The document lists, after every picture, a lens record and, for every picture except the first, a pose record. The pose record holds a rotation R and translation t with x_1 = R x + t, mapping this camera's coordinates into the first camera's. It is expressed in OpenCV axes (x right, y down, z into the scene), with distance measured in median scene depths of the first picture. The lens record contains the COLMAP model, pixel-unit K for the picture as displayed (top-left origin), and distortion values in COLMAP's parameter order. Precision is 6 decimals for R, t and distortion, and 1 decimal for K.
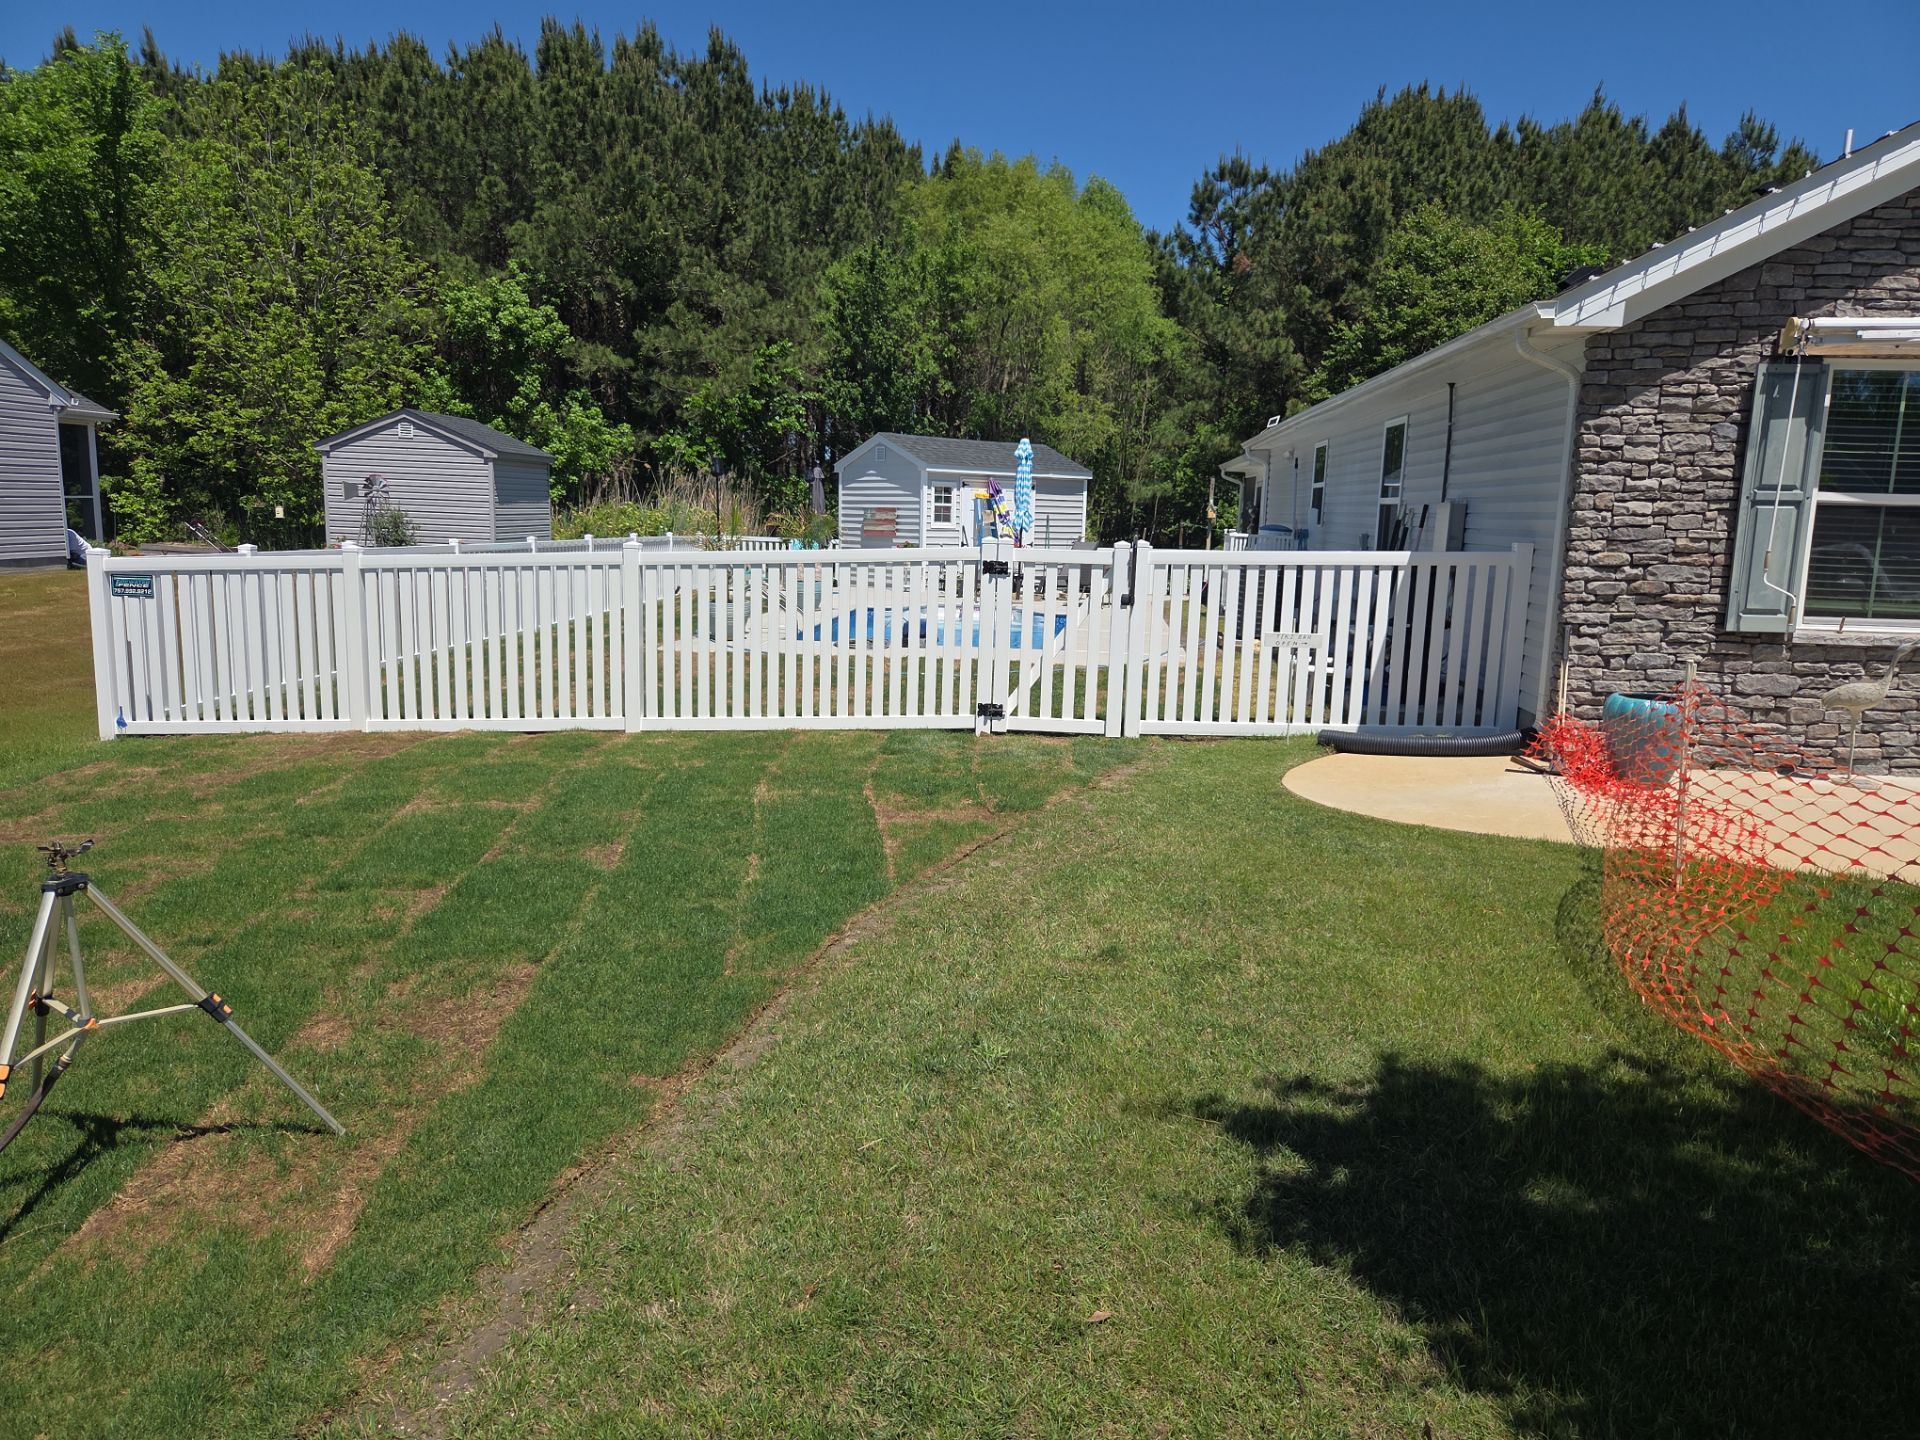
lens RADIAL K [[1291.9, 0, 974.4], [0, 1291.9, 718.7], [0, 0, 1]] dist [0.069751, -0.049836]
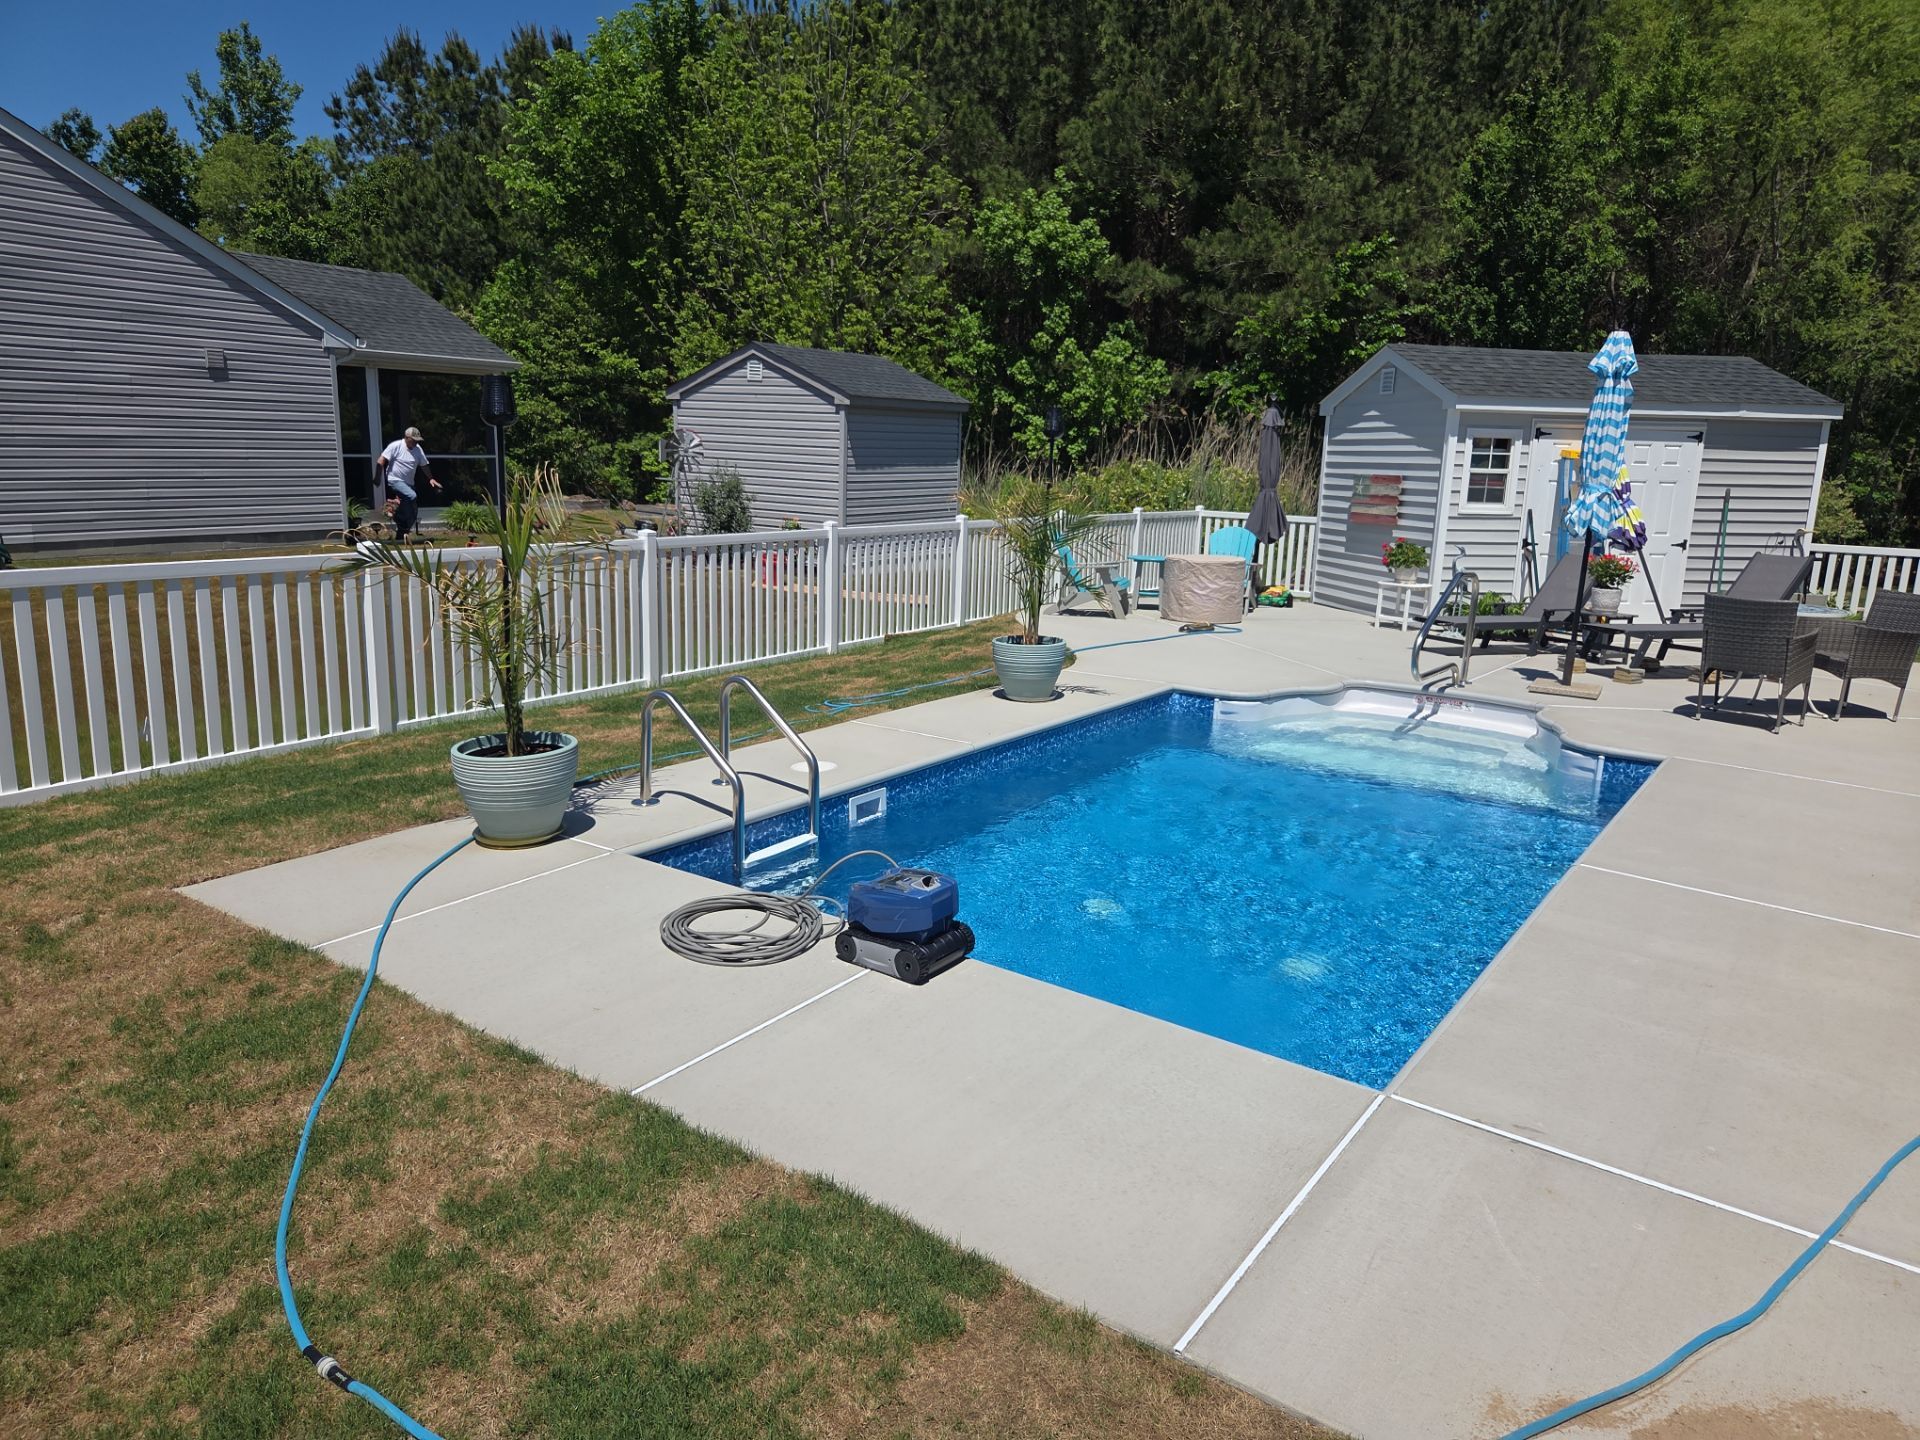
lens RADIAL K [[1291.9, 0, 957.5], [0, 1291.9, 704.1], [0, 0, 1]] dist [0.069751, -0.049836]
pose [[0.858748, 0.100756, -0.502395, 0.043455], [-0.087553, 0.994910, 0.049876, -0.046453], [0.504863, 0.001155, 0.863199, 0.253417]]
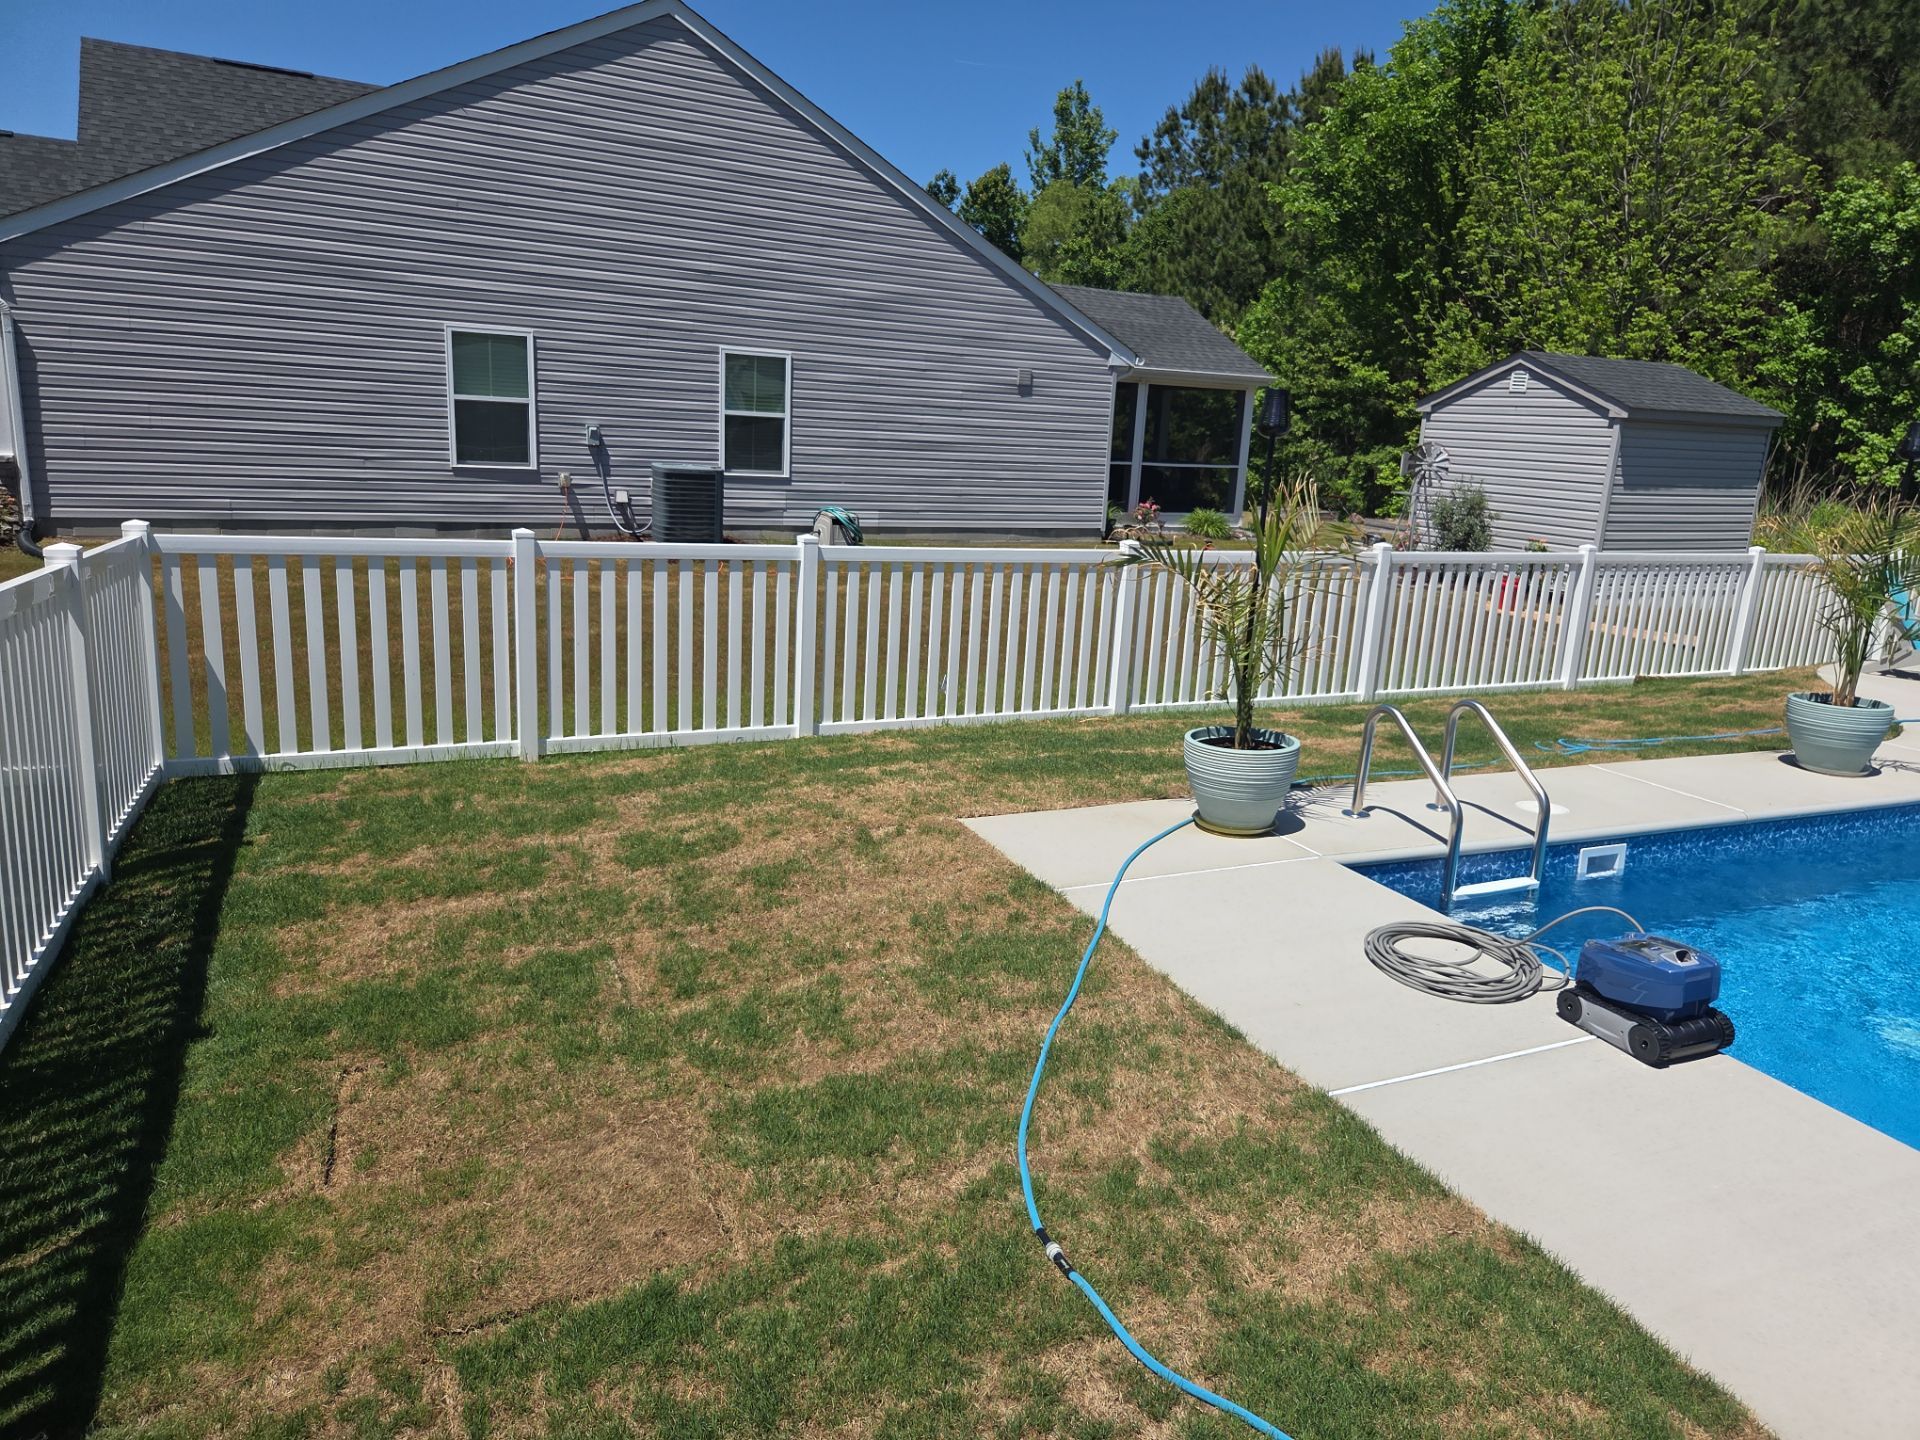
lens RADIAL K [[1291.9, 0, 977.5], [0, 1291.9, 696.3], [0, 0, 1]] dist [0.069751, -0.049836]
pose [[0.485064, 0.180107, -0.855730, 0.042987], [-0.178418, 0.978360, 0.104783, -0.045770], [0.856084, 0.101851, 0.506702, 0.249852]]
